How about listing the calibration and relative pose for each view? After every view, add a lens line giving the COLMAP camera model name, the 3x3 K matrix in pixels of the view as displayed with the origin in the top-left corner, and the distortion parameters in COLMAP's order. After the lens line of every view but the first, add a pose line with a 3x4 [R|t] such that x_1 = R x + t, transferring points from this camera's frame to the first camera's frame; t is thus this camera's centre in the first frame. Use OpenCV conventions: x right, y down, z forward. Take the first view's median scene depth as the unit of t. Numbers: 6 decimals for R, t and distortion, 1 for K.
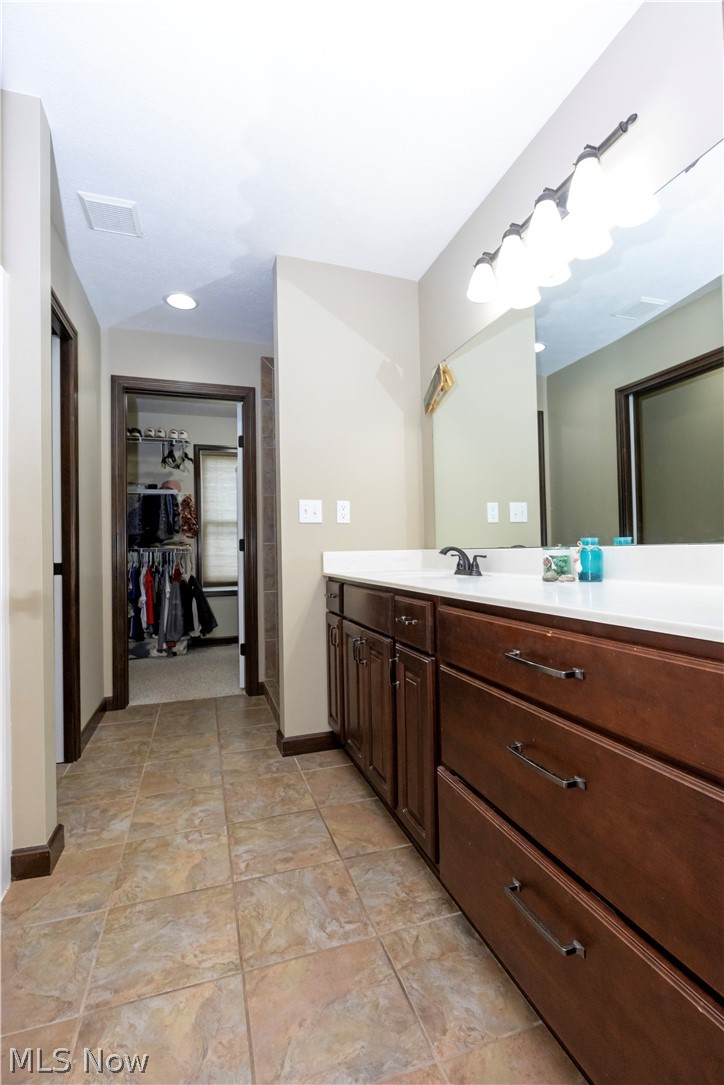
lens RADIAL K [[492.2, 0, 362.7], [0, 492.2, 545.9], [0, 0, 1]] dist [-0.005683, 0.001590]
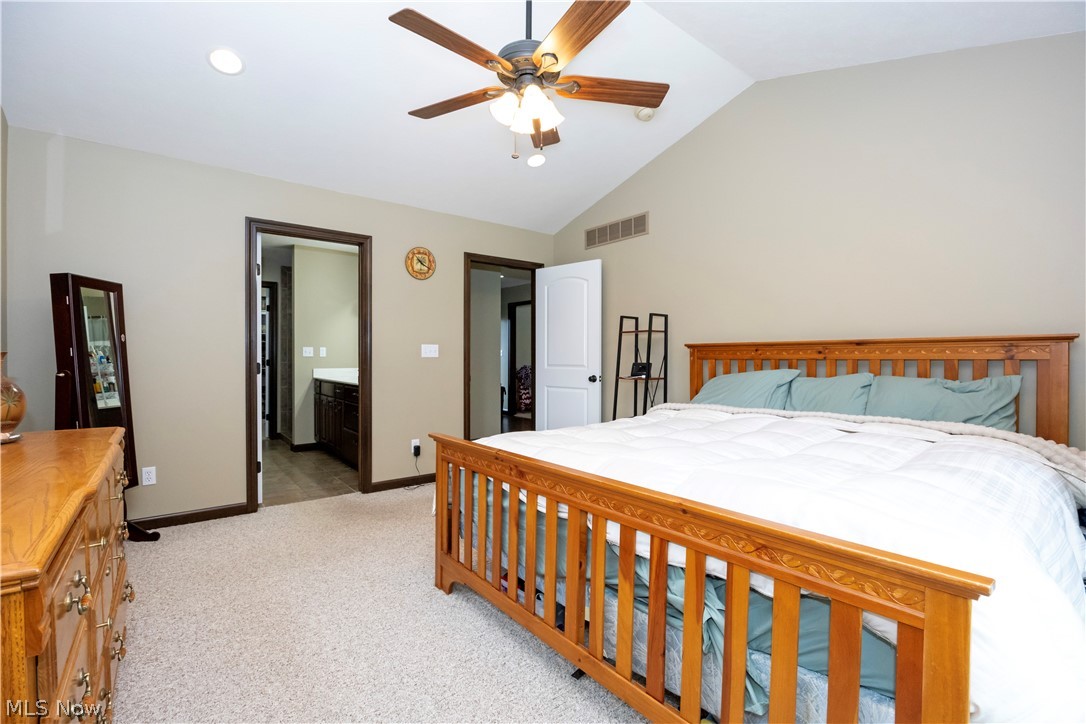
lens RADIAL K [[492.7, 0, 540.3], [0, 492.7, 364.4], [0, 0, 1]] dist [-0.005683, 0.001590]
pose [[0.942434, 0.017735, 0.333921, 0.164188], [-0.024576, 0.999565, 0.016275, -0.076513], [-0.333487, -0.023545, 0.942461, -1.666765]]
